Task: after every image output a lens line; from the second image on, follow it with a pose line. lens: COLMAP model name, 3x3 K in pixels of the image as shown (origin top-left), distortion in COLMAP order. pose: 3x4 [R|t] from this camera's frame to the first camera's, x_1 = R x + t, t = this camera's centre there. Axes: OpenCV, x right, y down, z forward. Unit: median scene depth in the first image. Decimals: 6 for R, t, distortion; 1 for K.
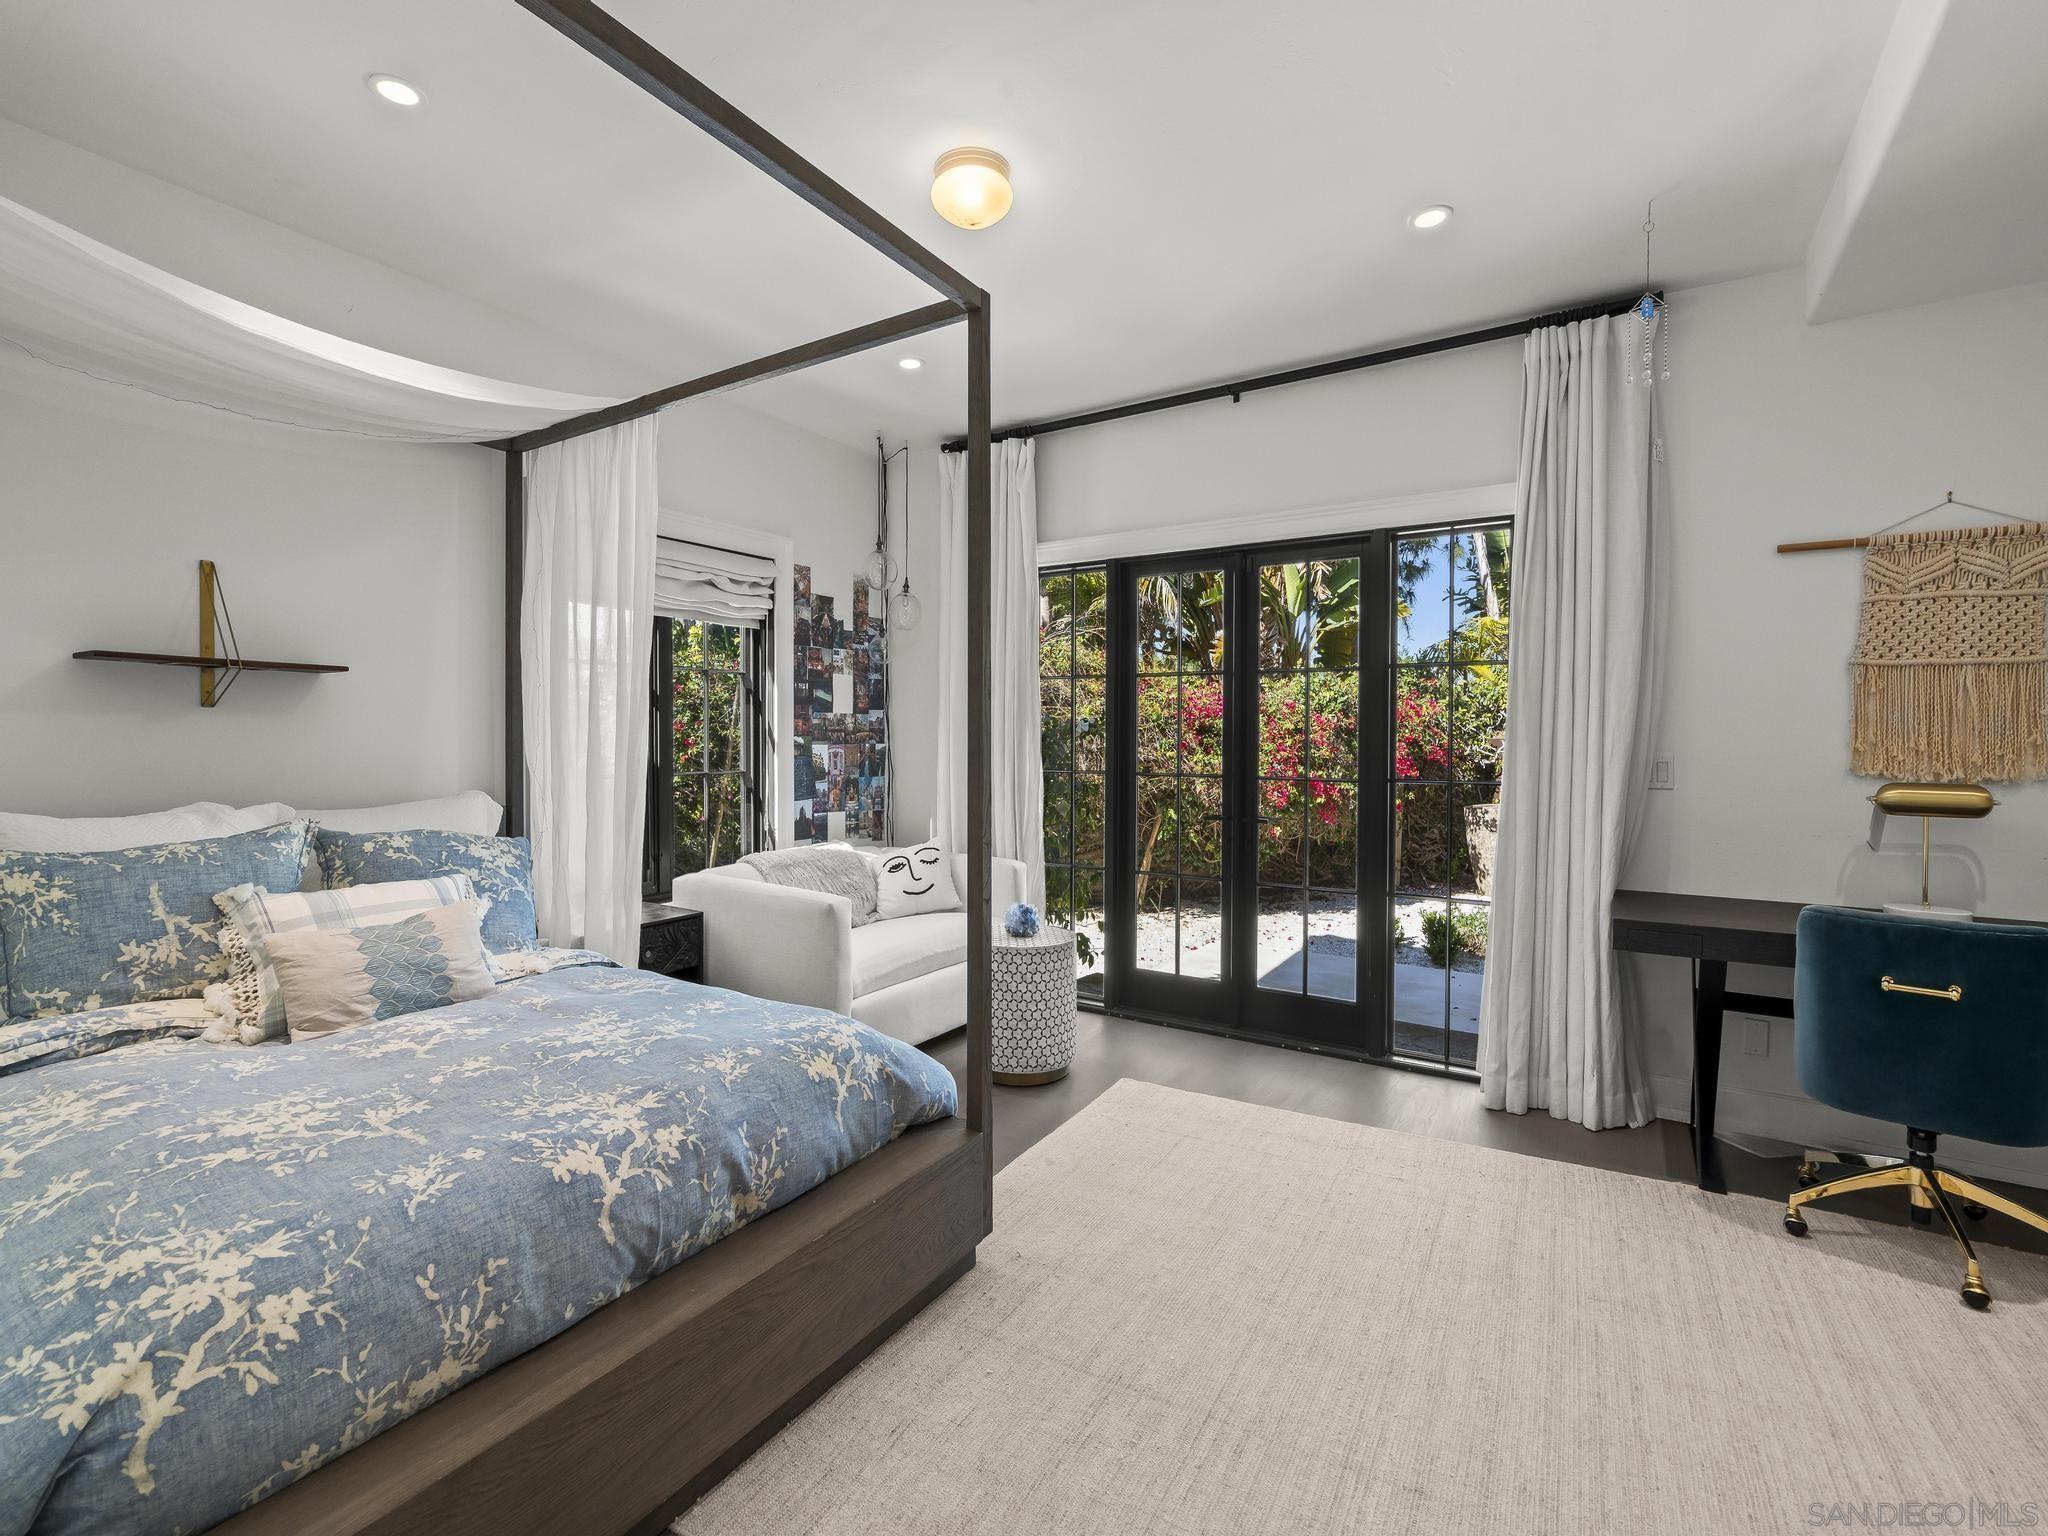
lens RADIAL K [[925.5, 0, 1015.1], [0, 925.5, 740.8], [0, 0, 1]] dist [-0.001235, 0.000061]
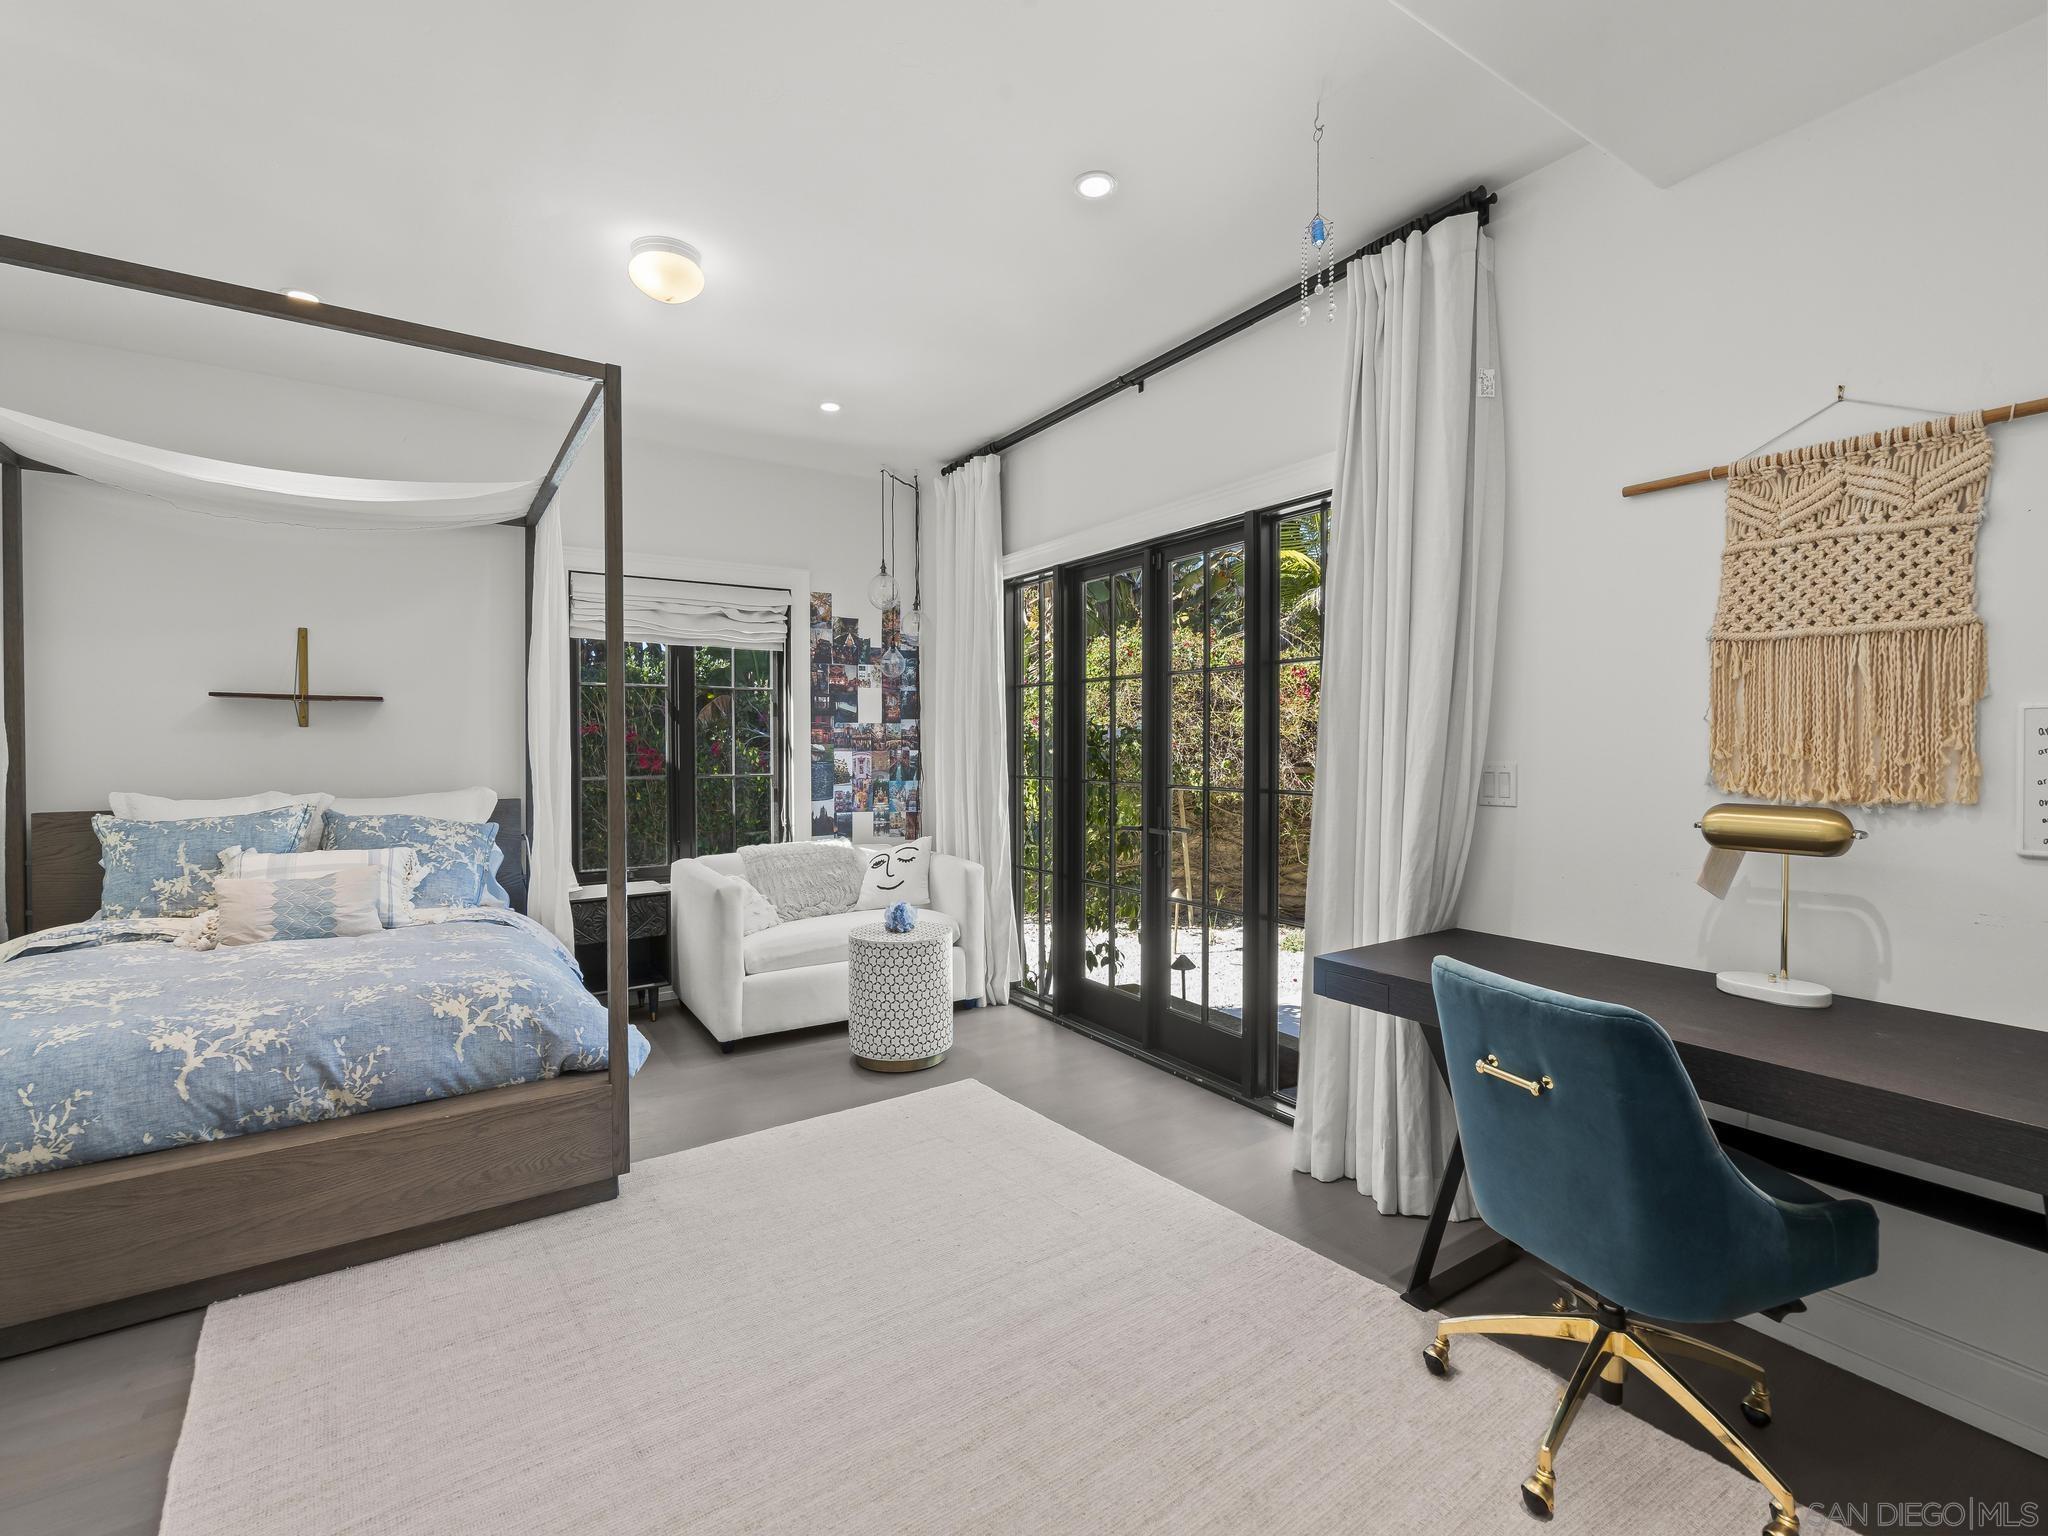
lens RADIAL K [[918.6, 0, 1018.1], [0, 918.6, 746.7], [0, 0, 1]] dist [-0.002866, 0.000401]
pose [[0.913903, -0.003464, -0.405918, 0.632118], [0.003710, 0.999993, -0.000181, -0.000745], [0.405916, -0.001340, 0.913910, 0.105202]]
